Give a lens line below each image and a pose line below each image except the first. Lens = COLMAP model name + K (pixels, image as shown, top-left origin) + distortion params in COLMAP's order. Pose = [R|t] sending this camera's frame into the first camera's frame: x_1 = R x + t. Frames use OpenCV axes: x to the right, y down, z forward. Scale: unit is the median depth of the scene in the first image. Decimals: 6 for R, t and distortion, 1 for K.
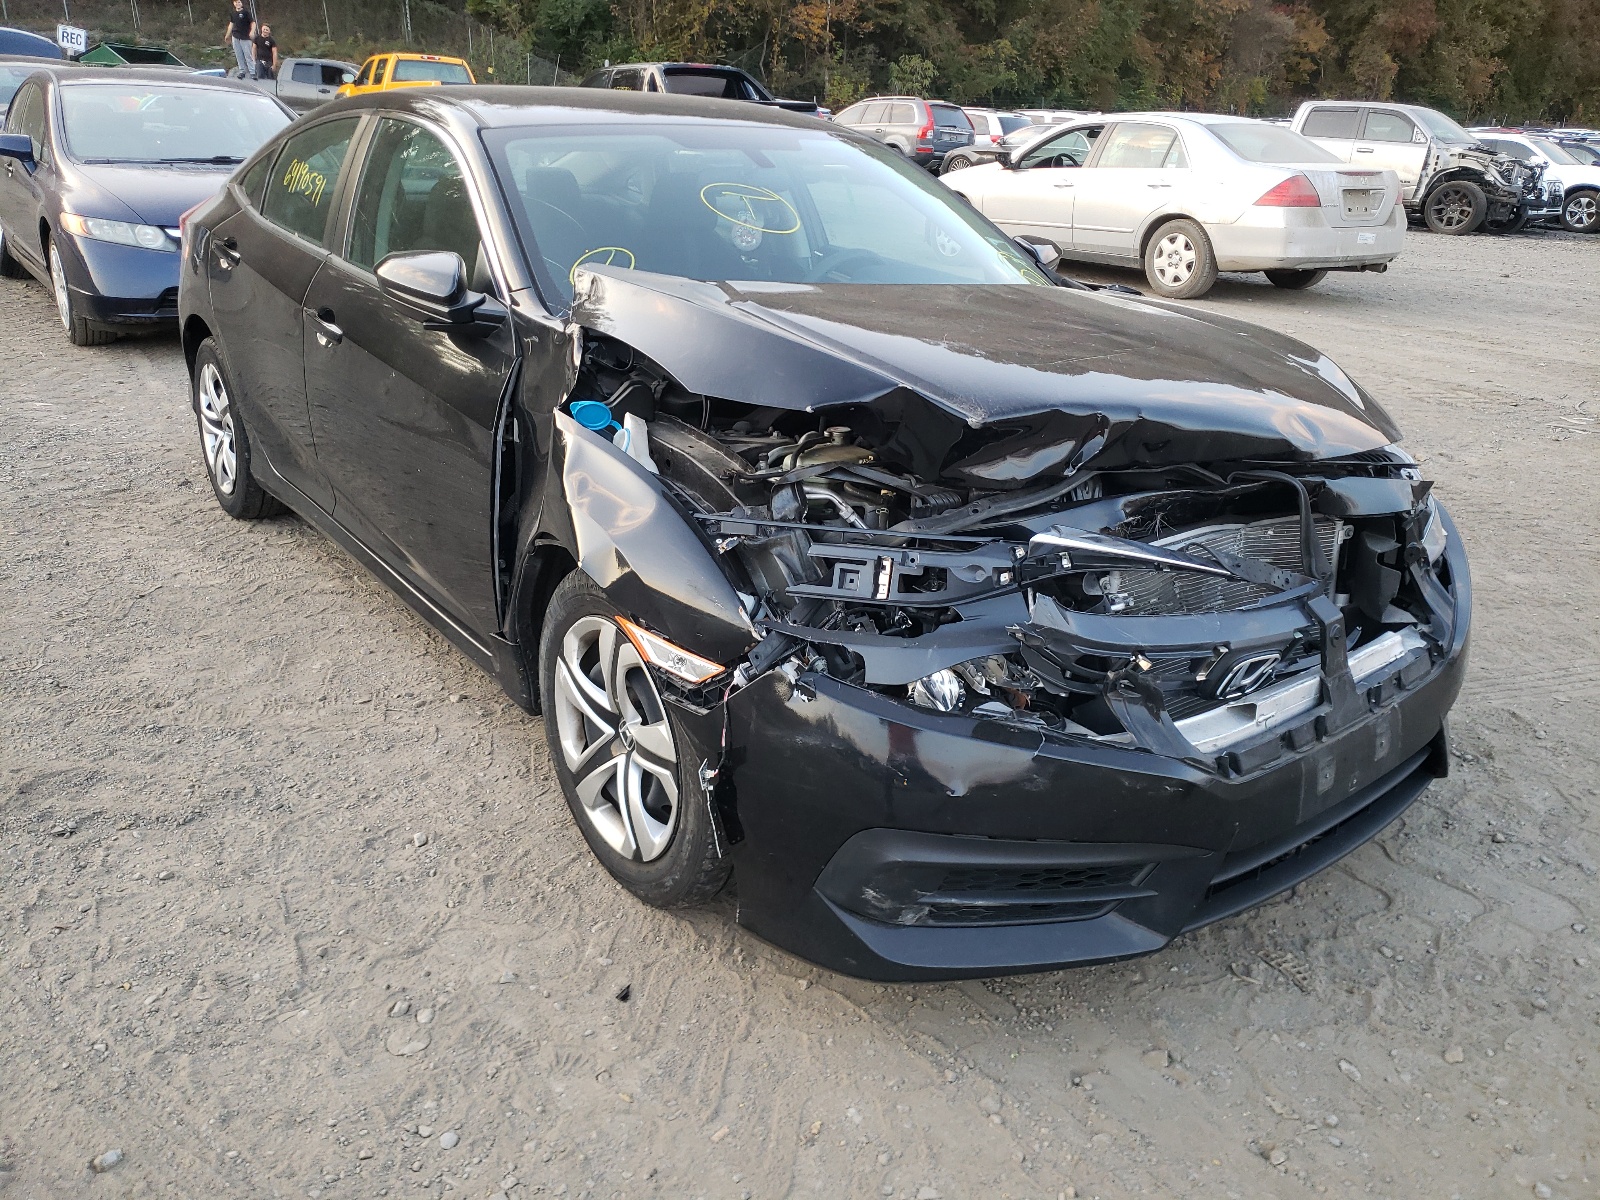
lens RADIAL K [[1333.7, 0, 761.9], [0, 1333.7, 599.4], [0, 0, 1]] dist [0.013643, 0.013522]
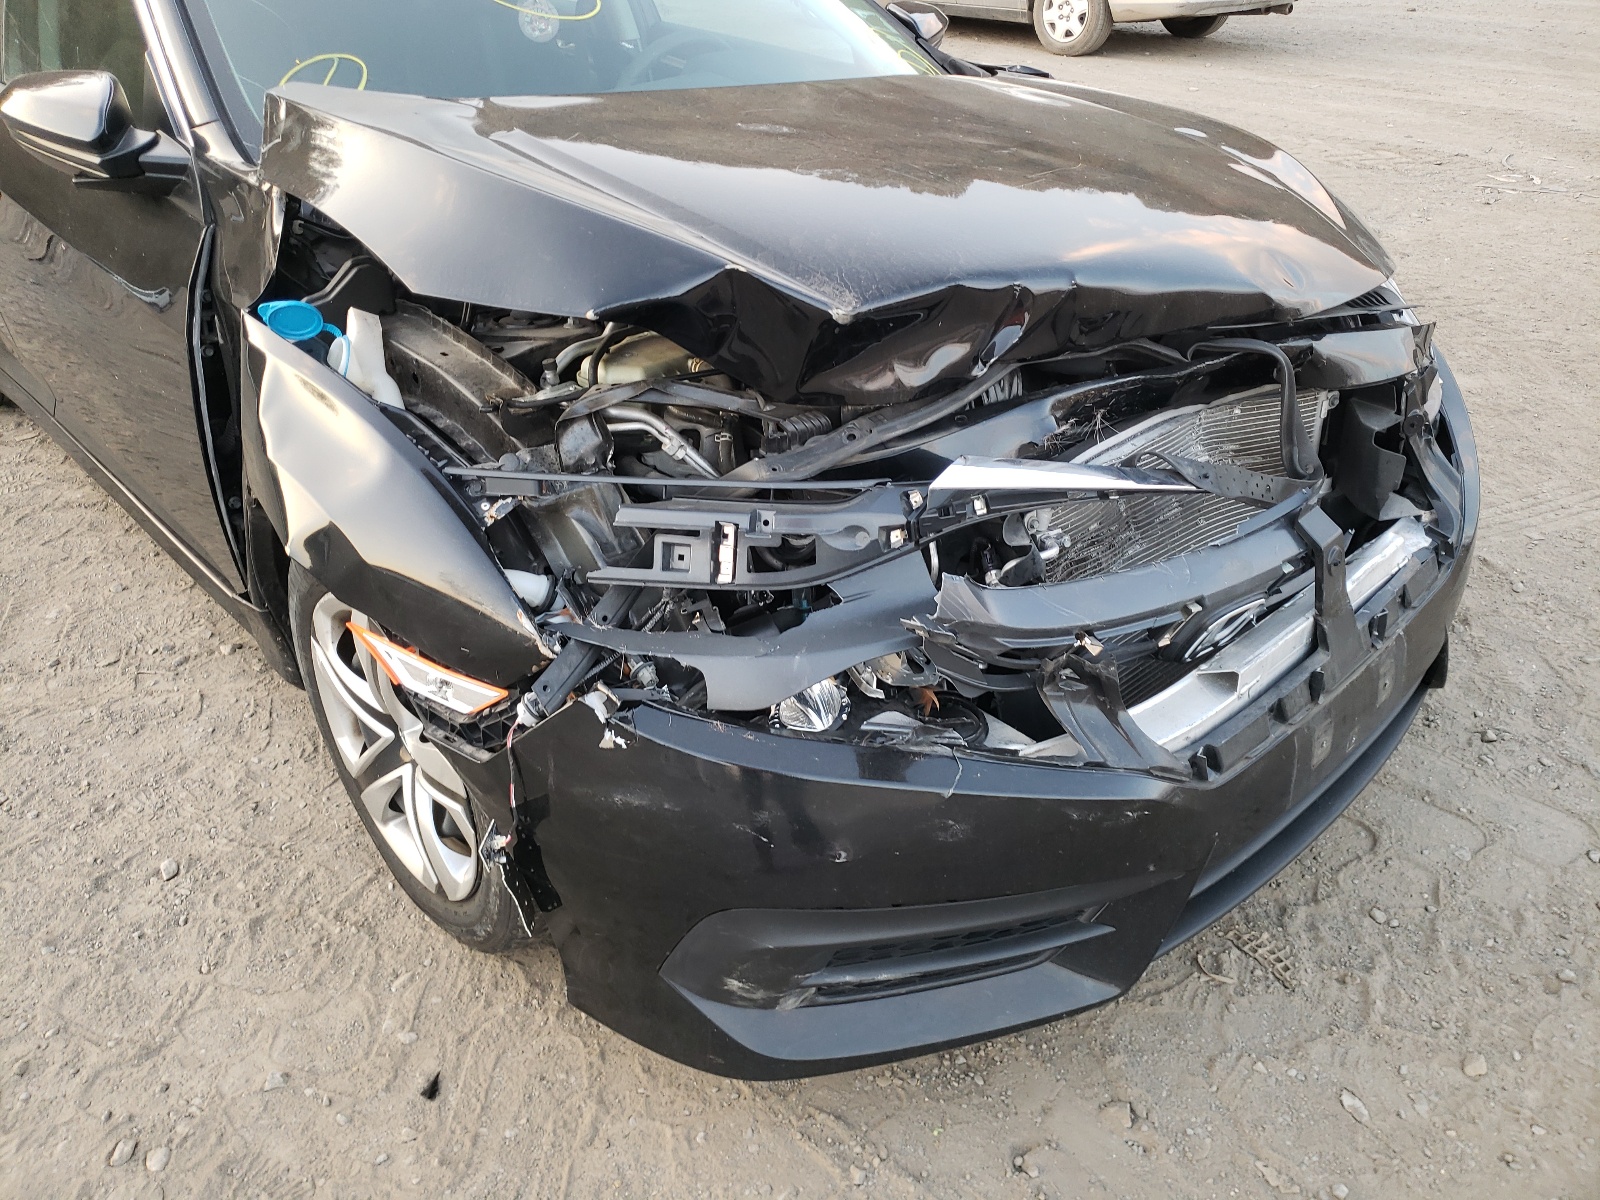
lens RADIAL K [[1333.7, 0, 761.9], [0, 1333.7, 599.4], [0, 0, 1]] dist [0.013643, 0.013522]
pose [[0.994712, -0.078136, 0.066655, 0.054875], [0.066658, 0.984898, 0.159792, -0.088193], [-0.078134, -0.154504, 0.984898, 0.268003]]
